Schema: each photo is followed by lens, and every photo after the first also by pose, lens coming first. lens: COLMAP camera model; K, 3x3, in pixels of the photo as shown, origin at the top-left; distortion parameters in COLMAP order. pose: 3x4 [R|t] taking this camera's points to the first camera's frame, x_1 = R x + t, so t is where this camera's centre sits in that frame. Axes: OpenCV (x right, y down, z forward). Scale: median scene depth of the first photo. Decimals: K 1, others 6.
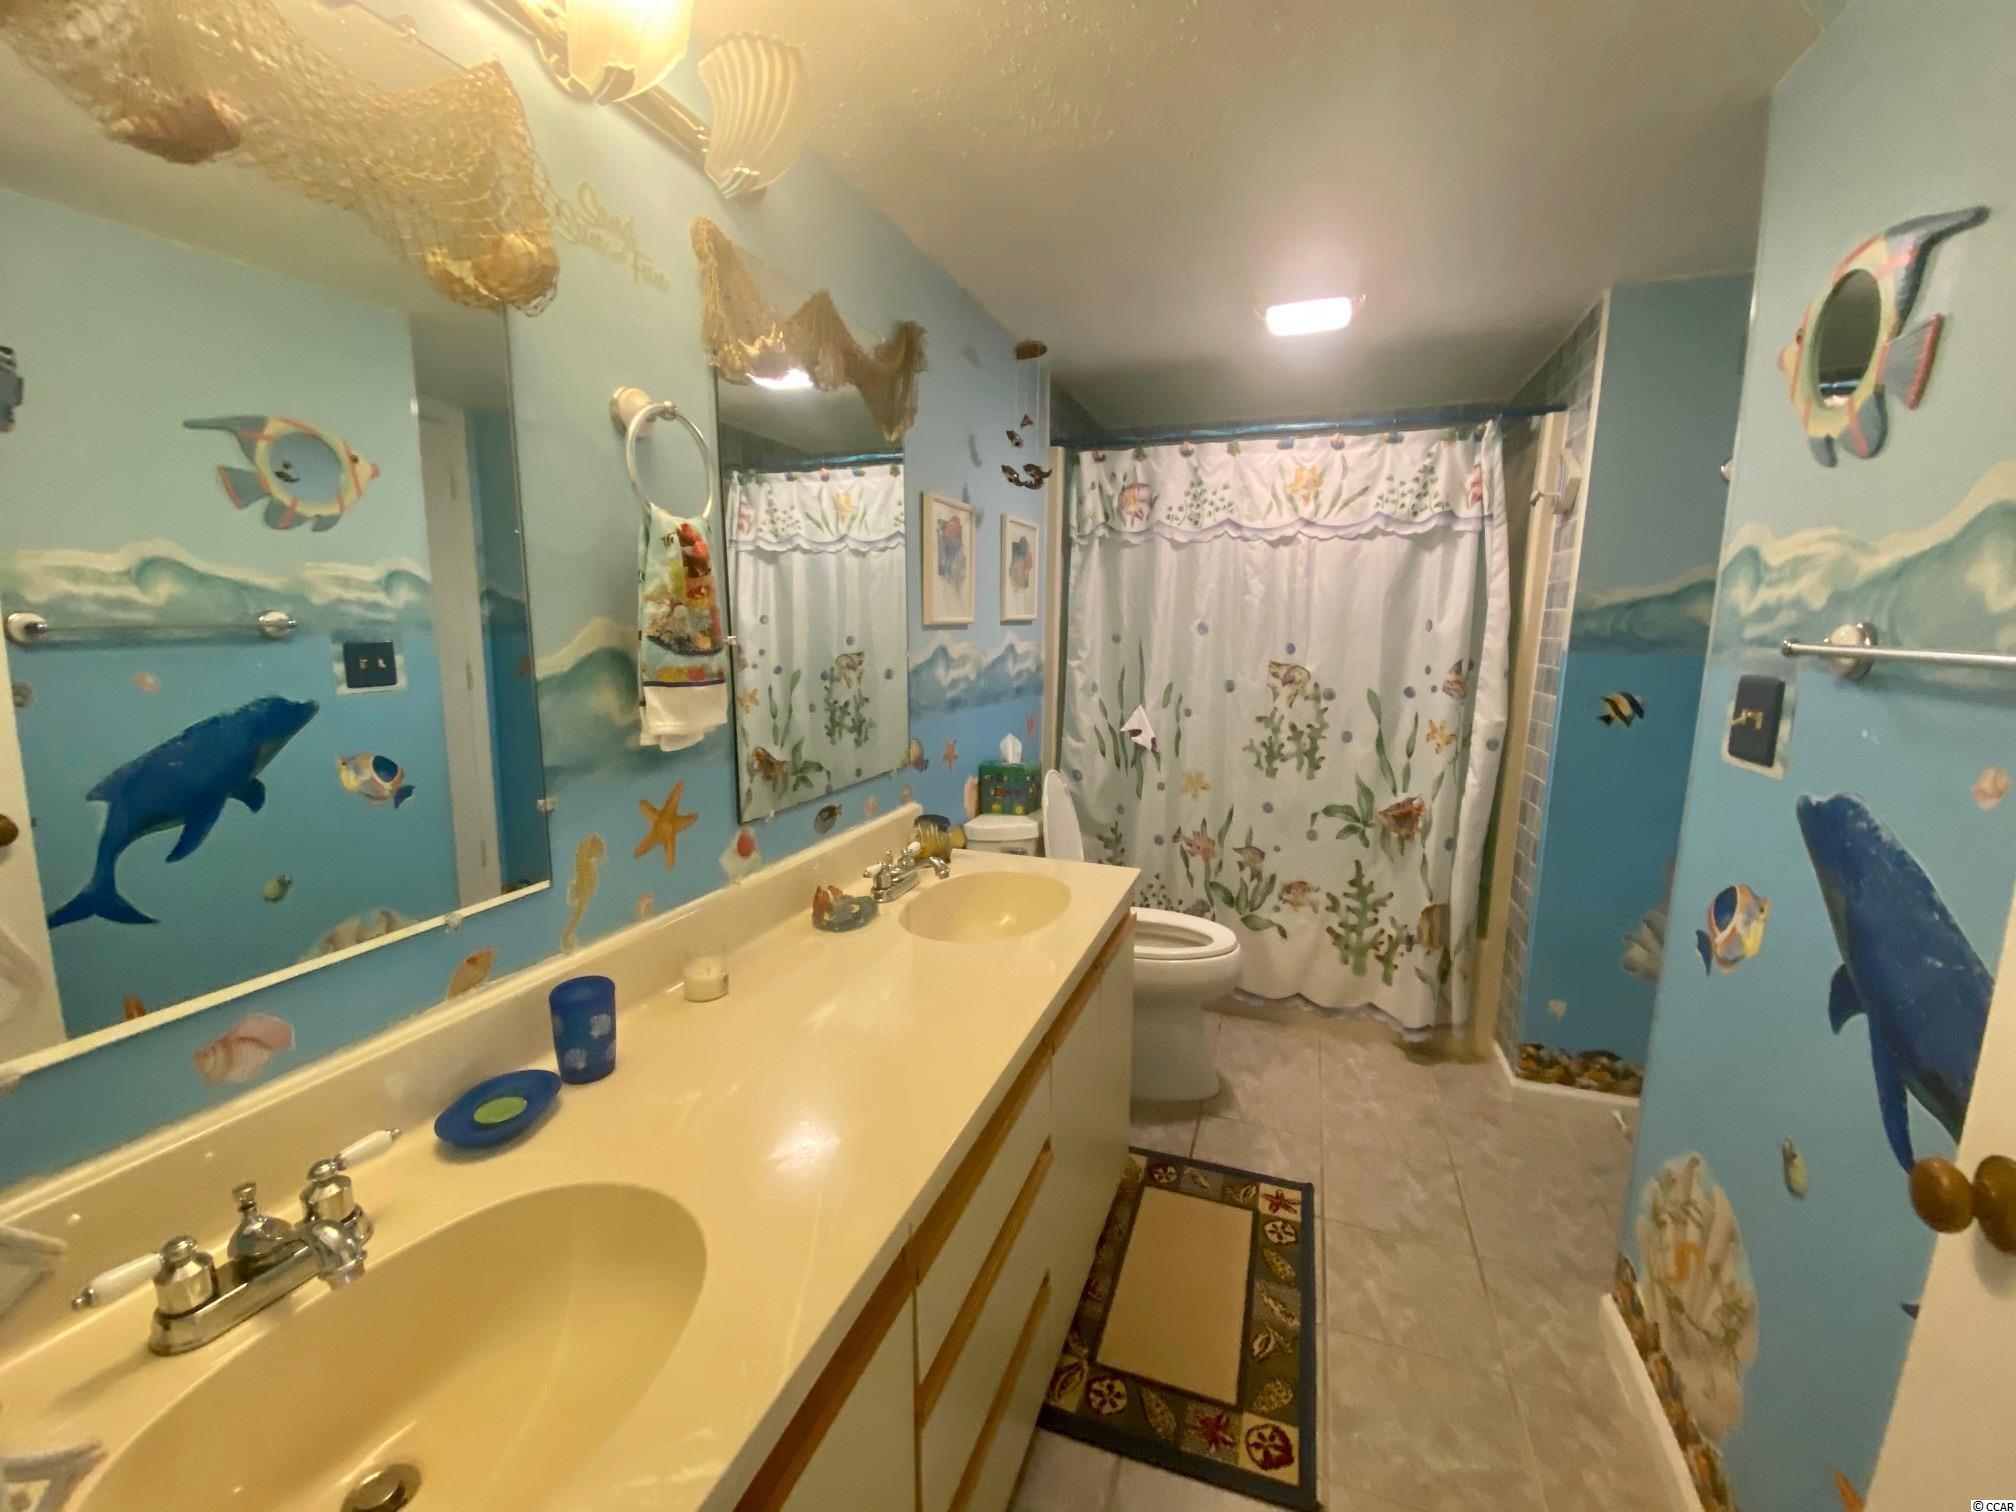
lens RADIAL K [[811.0, 0, 1008.3], [0, 811.0, 754.2], [0, 0, 1]] dist [0.040251, -0.026549]
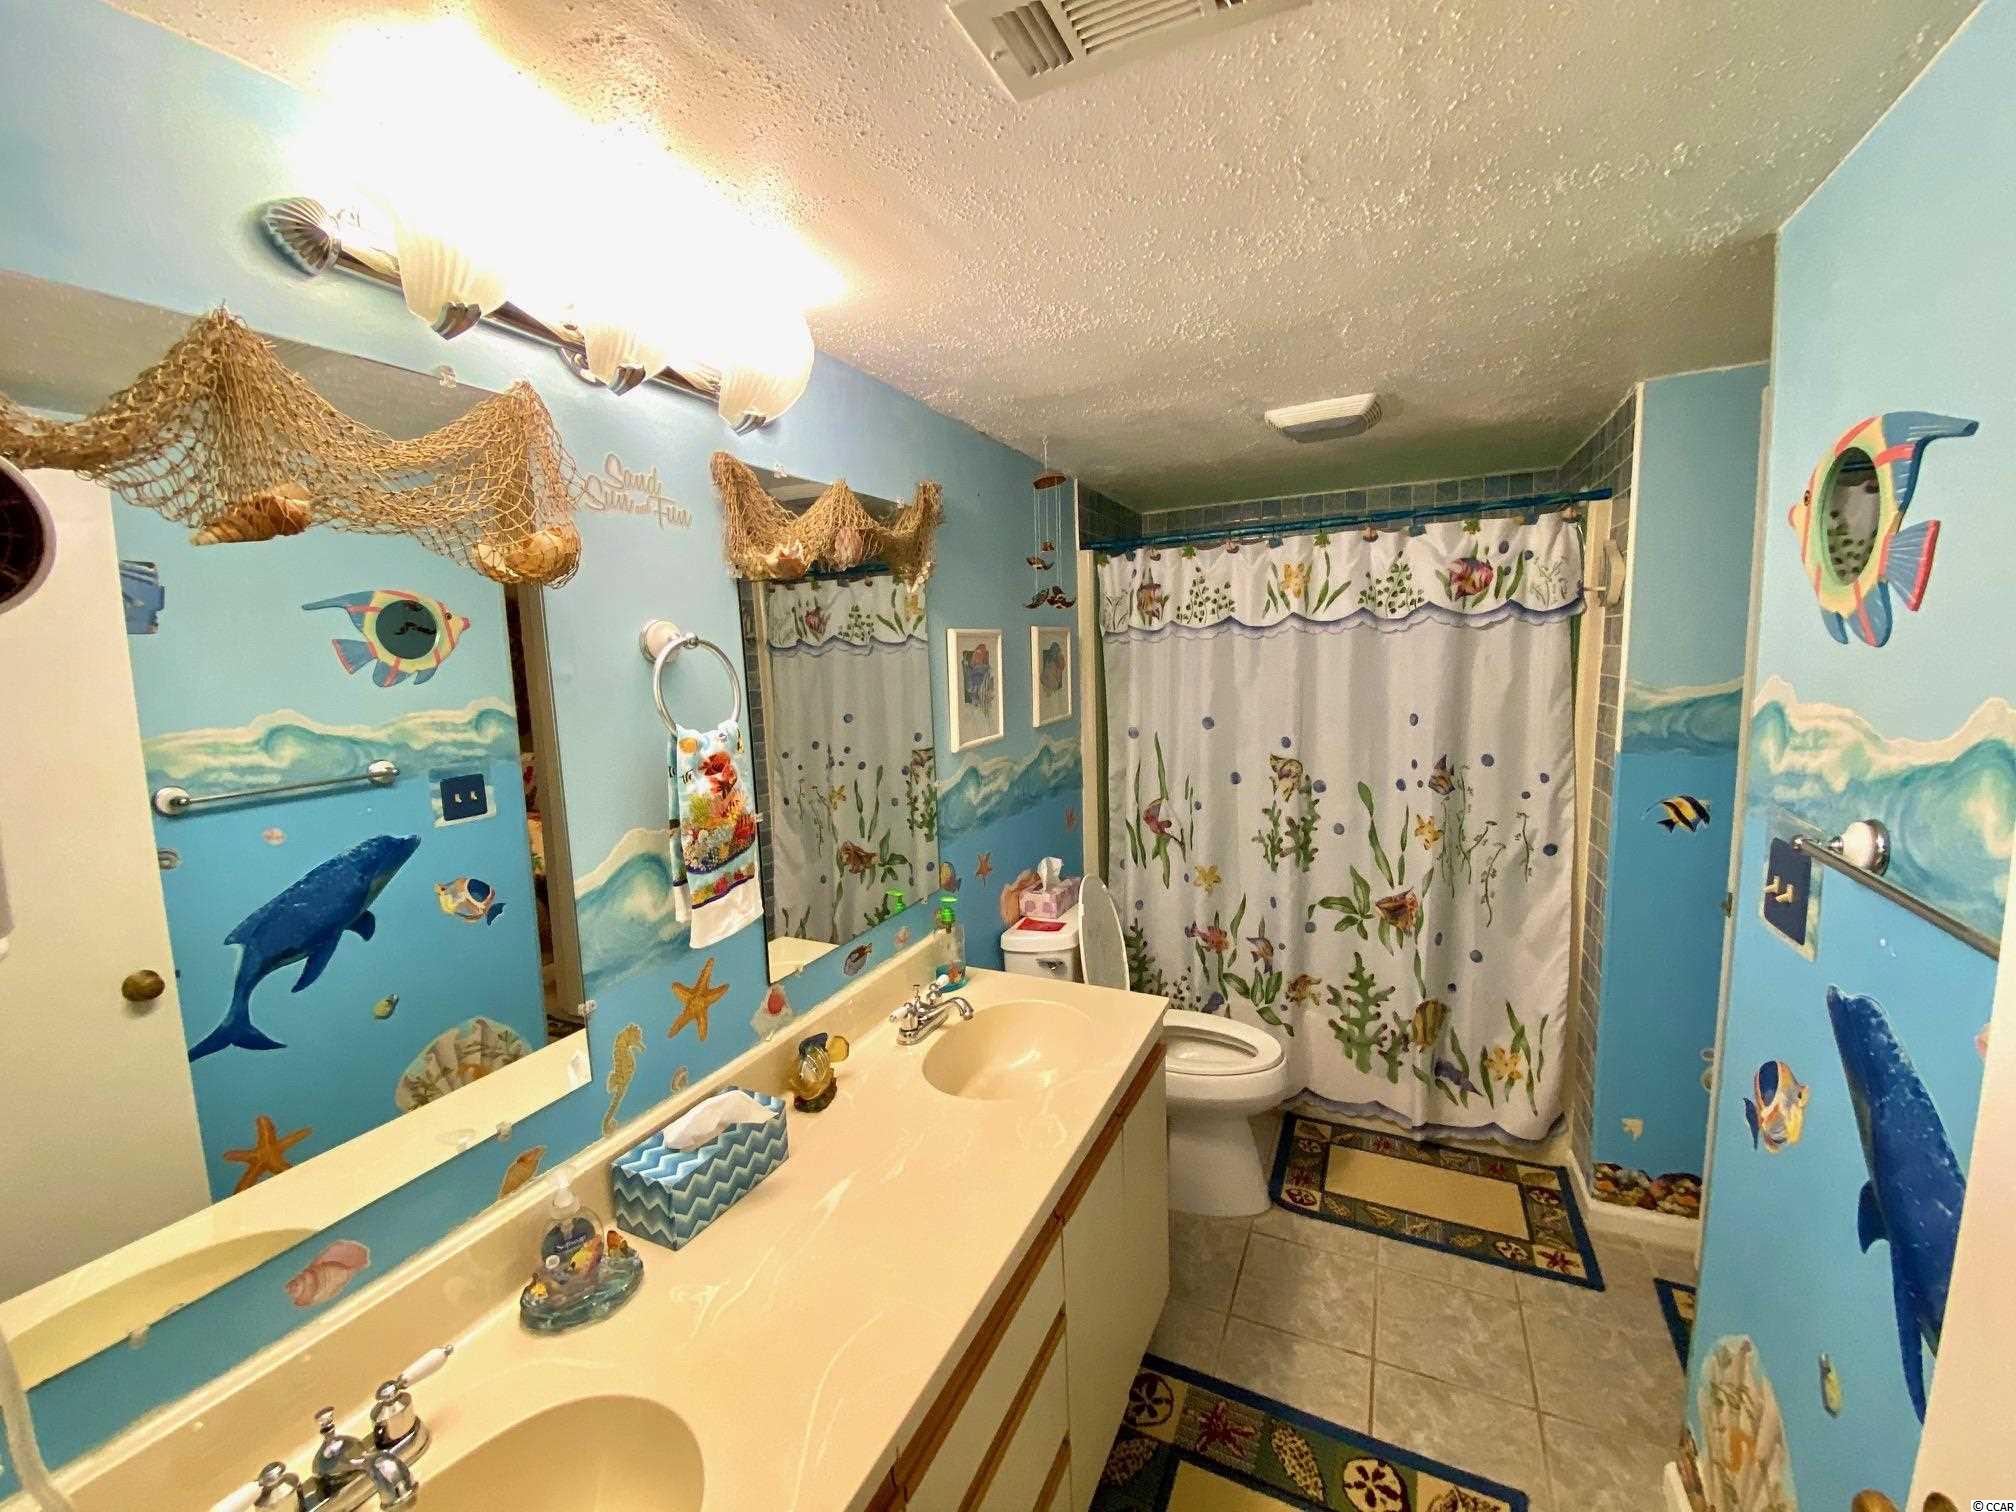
lens RADIAL K [[814.0, 0, 998.9], [0, 814.0, 755.5], [0, 0, 1]] dist [0.043895, -0.027022]
pose [[0.993853, -0.034067, -0.105340, 0.086711], [0.031306, 0.999124, -0.027761, -0.161888], [0.106194, 0.024293, 0.994049, -0.044140]]
